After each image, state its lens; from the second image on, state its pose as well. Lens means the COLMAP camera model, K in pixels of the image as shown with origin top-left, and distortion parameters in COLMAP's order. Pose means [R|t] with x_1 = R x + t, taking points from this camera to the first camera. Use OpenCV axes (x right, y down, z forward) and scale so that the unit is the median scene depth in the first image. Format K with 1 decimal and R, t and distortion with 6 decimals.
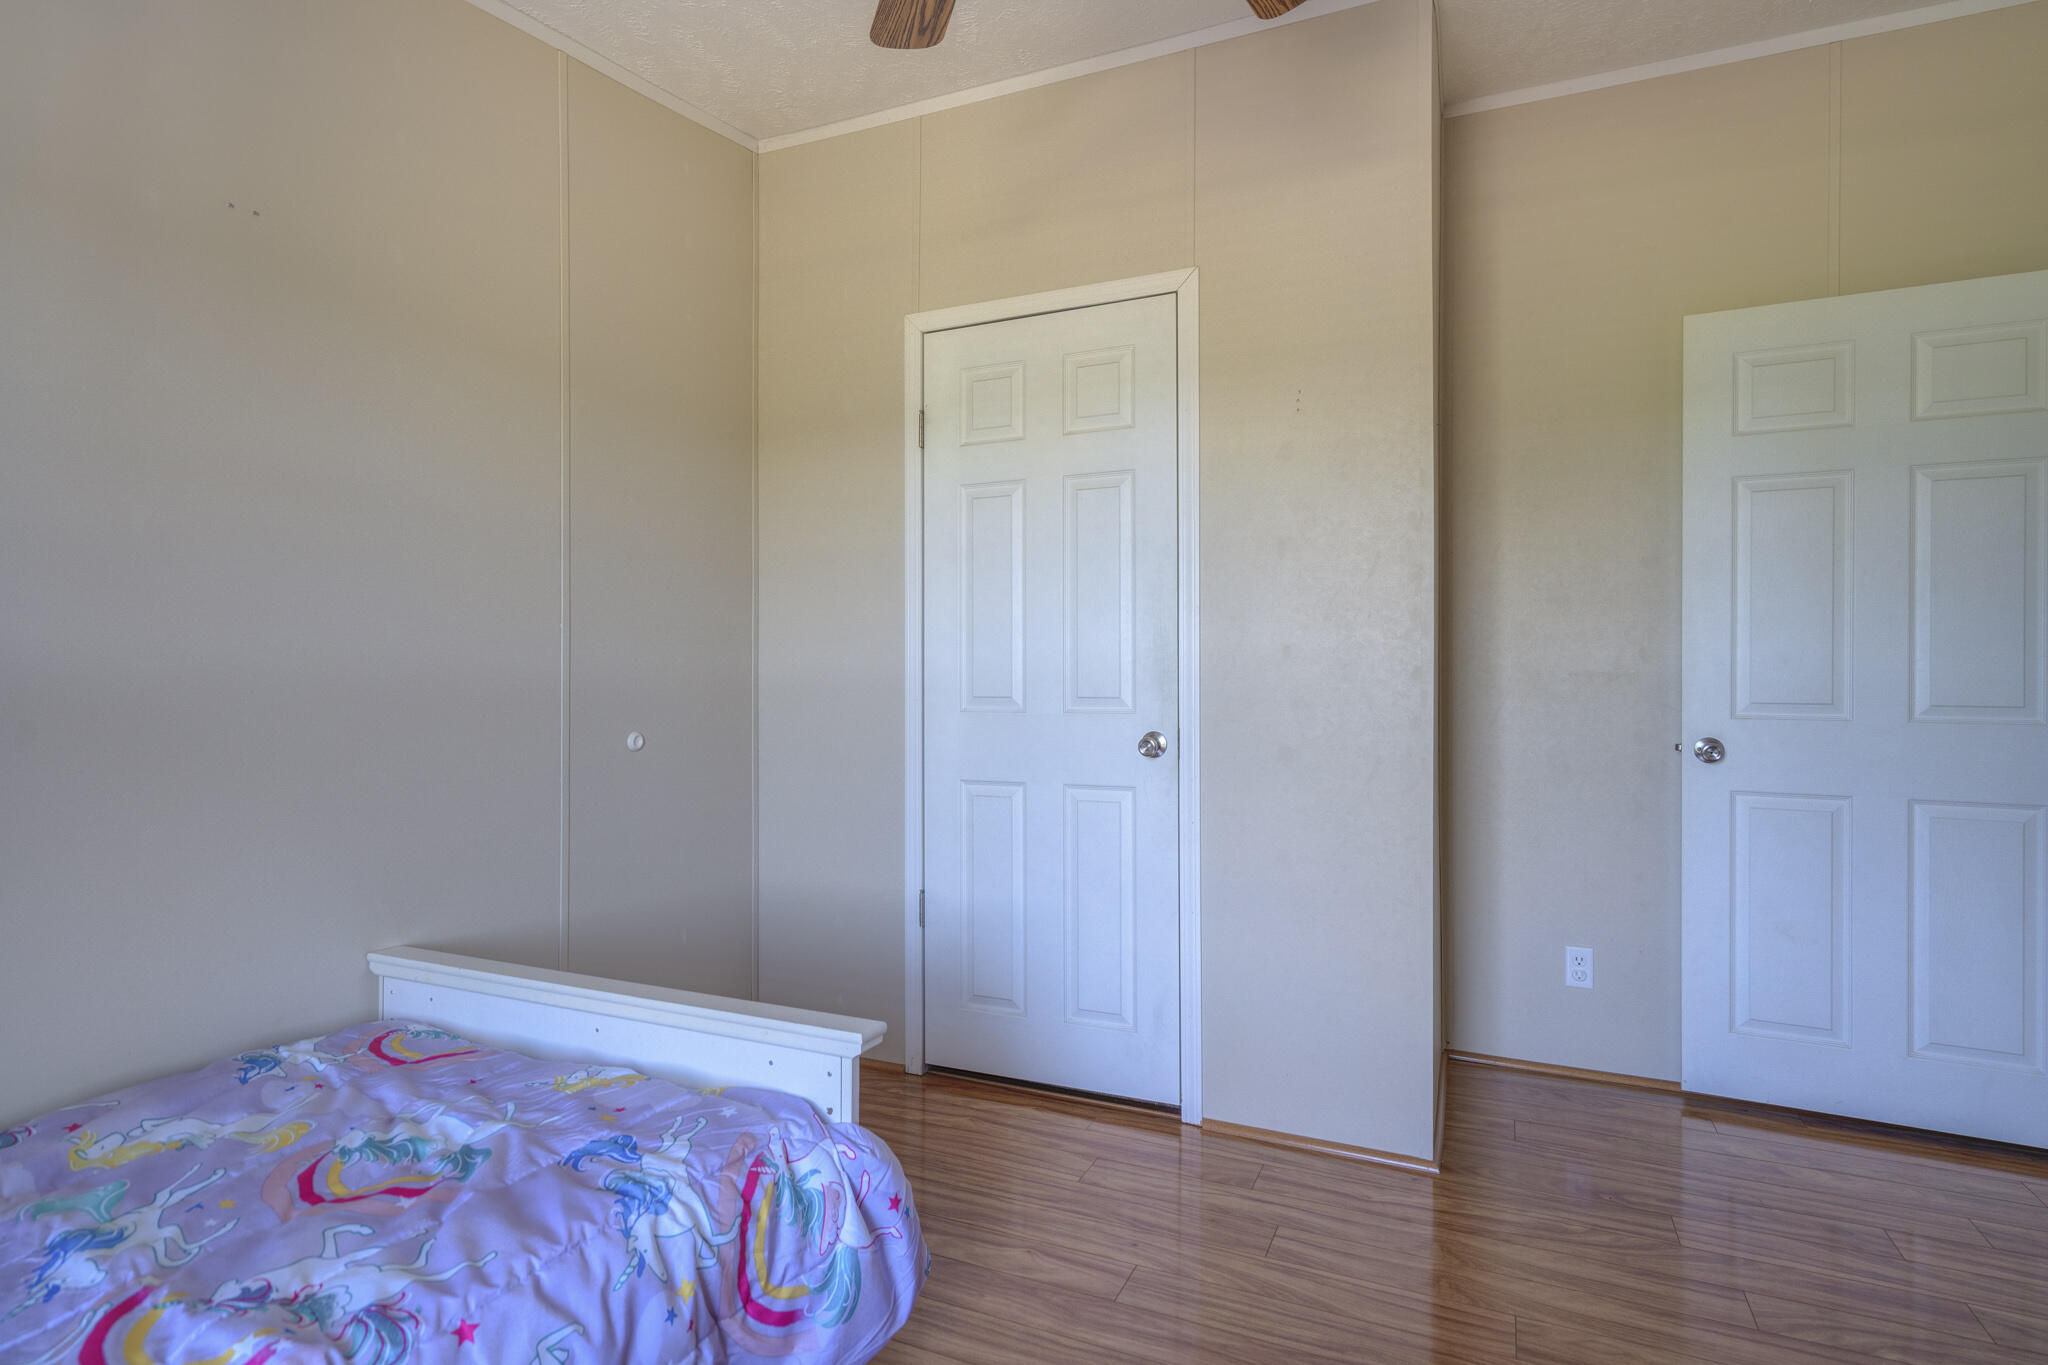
lens RADIAL K [[1067.2, 0, 1024.0], [0, 1067.2, 679.1], [0, 0, 1]] dist [-0.000499, -0.000067]
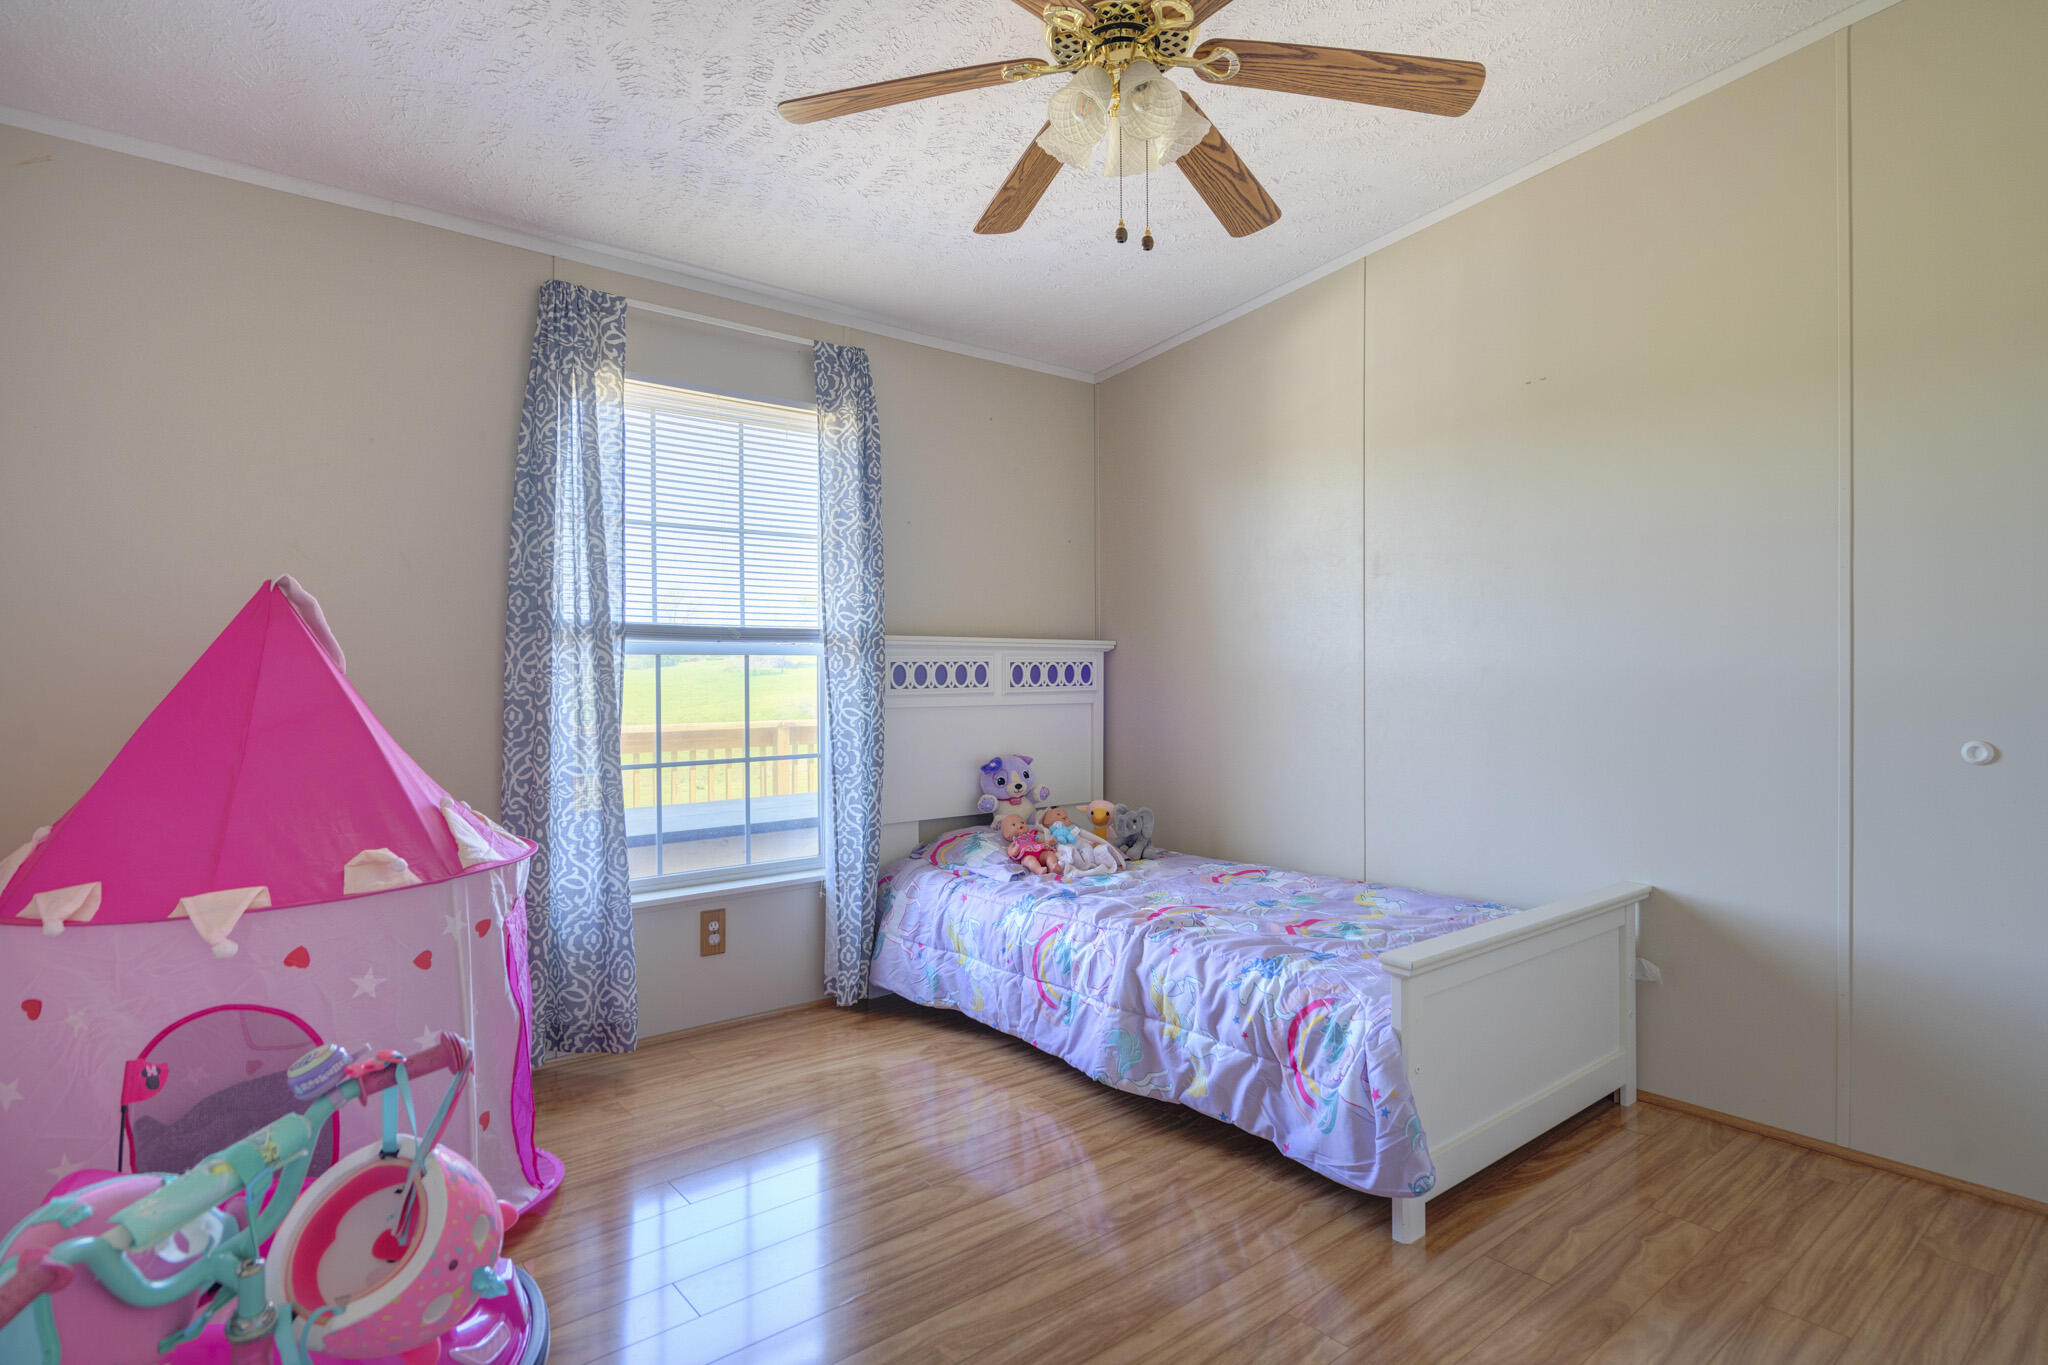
lens RADIAL K [[1067.2, 0, 1023.8], [0, 1067.2, 681.3], [0, 0, 1]] dist [-0.000499, -0.000067]
pose [[-0.424048, 0.004509, -0.905628, 1.472658], [-0.002399, 0.999979, 0.006101, -0.001387], [0.905637, 0.004760, -0.424028, 1.421319]]
